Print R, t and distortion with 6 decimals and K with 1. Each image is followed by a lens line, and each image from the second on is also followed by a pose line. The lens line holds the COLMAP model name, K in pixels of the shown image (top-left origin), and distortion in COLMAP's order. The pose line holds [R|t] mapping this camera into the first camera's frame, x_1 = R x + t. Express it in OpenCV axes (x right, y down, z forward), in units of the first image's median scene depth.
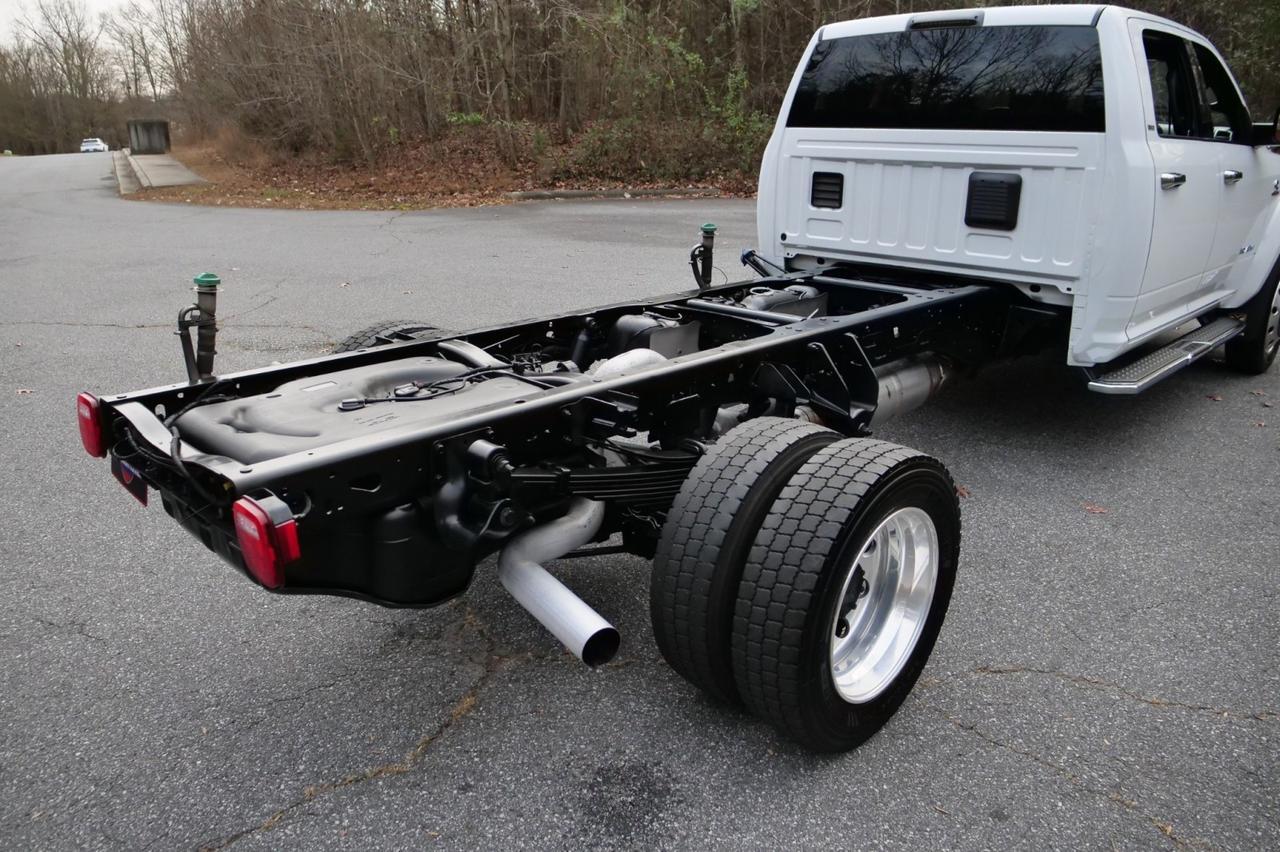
lens RADIAL K [[915.7, 0, 635.0], [0, 915.7, 421.1], [0, 0, 1]] dist [-0.058395, 0.011295]
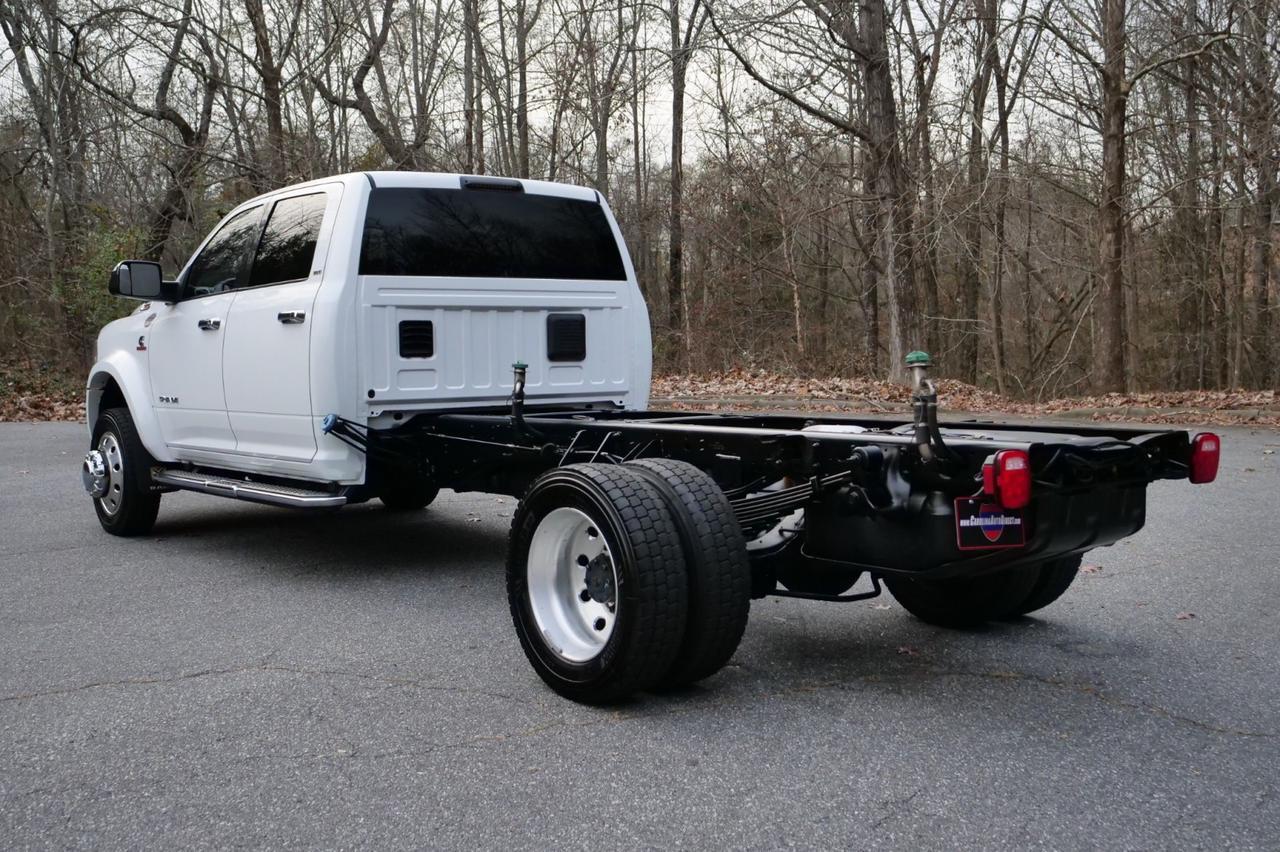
lens RADIAL K [[1380.9, 0, 618.2], [0, 1380.9, 385.9], [0, 0, 1]] dist [-0.018050, -0.004004]
pose [[0.143977, -0.030325, 0.989116, -0.321992], [0.320755, 0.946998, -0.017656, -0.031102], [-0.936155, 0.319806, 0.146073, 0.165253]]
